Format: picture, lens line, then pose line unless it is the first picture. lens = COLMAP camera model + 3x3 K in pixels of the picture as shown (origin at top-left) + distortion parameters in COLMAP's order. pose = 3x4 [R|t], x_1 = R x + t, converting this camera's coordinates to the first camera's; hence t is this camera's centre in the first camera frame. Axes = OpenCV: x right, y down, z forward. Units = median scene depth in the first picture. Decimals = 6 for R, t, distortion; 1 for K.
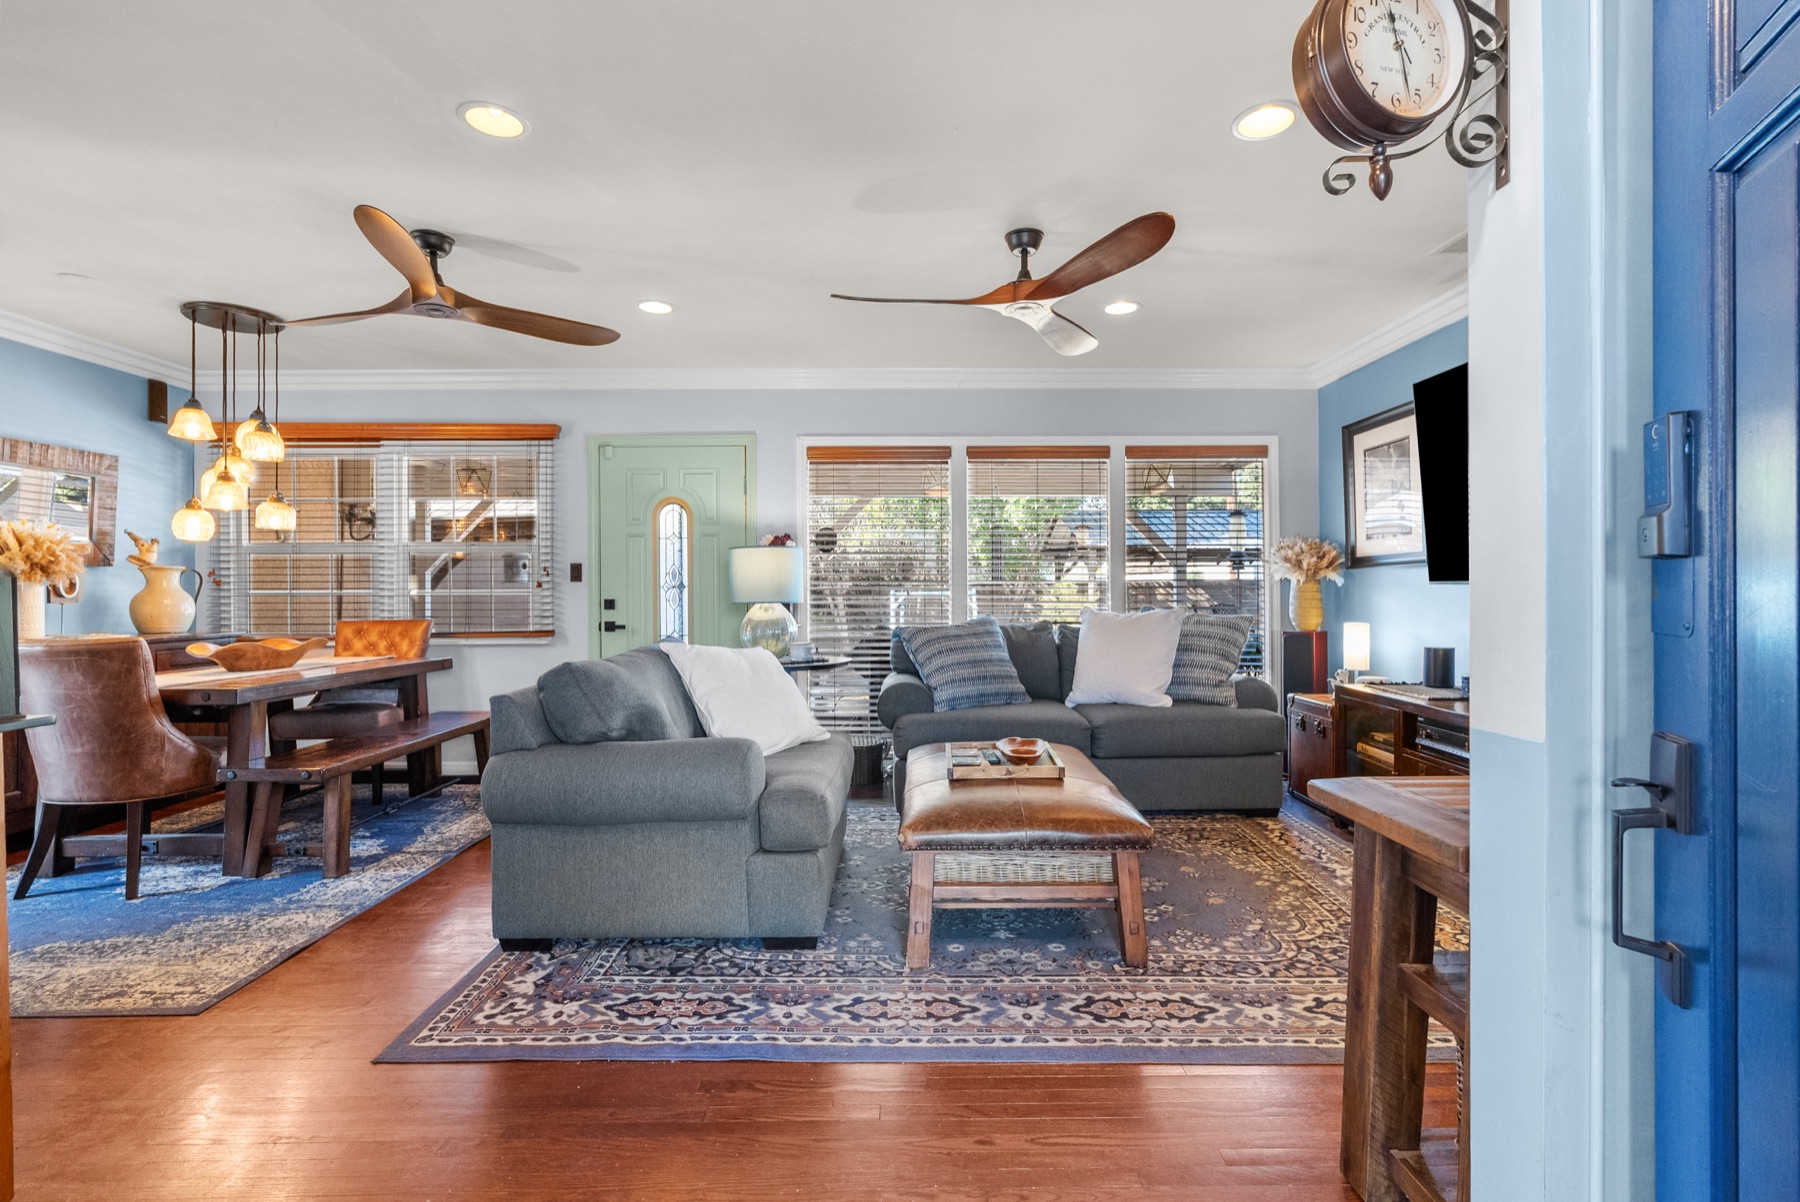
lens RADIAL K [[829.8, 0, 908.5], [0, 829.8, 593.3], [0, 0, 1]] dist [-0.001923, 0.001935]
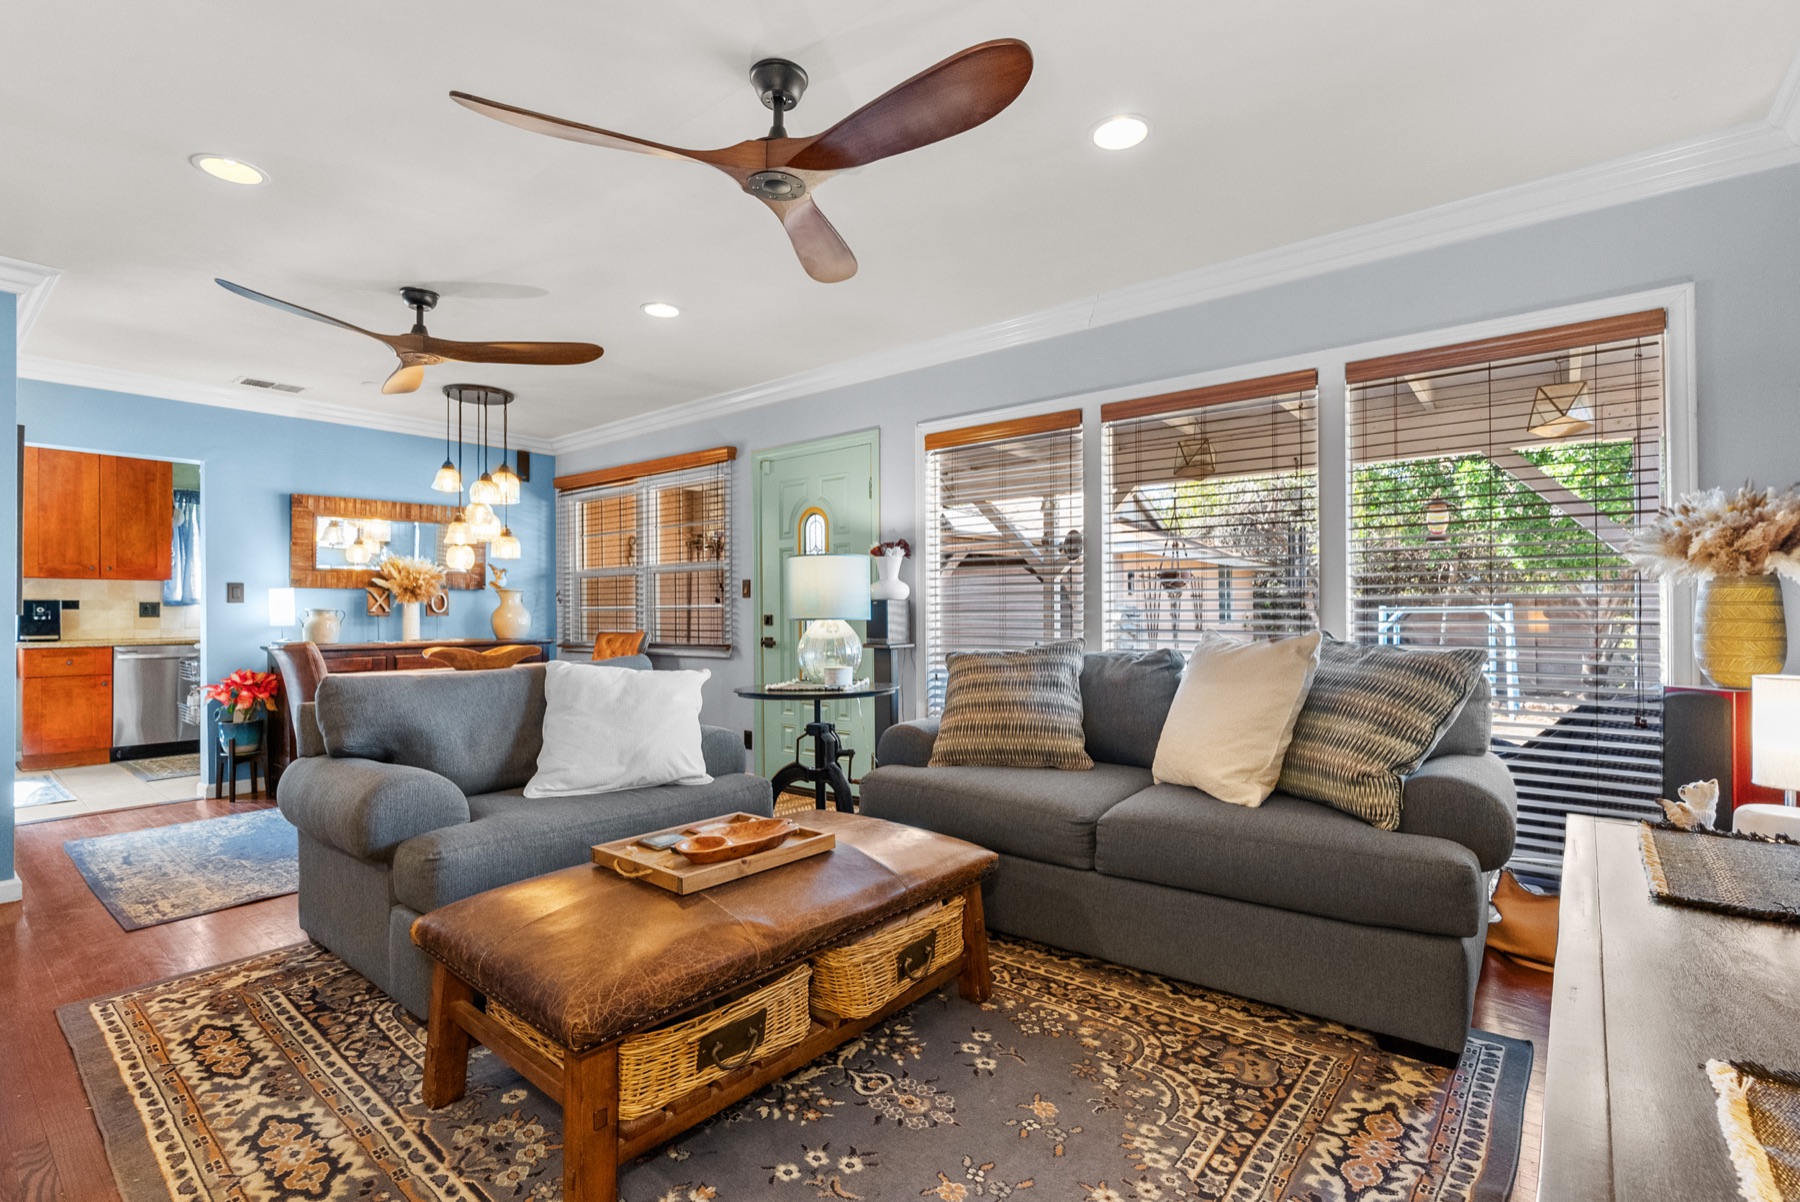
lens RADIAL K [[829.8, 0, 915.4], [0, 829.8, 605.7], [0, 0, 1]] dist [-0.001923, 0.001935]
pose [[0.772421, -0.003666, -0.635100, 0.578981], [-0.000045, 0.999983, -0.005827, 0.002618], [0.635111, 0.004530, 0.772408, 0.486284]]
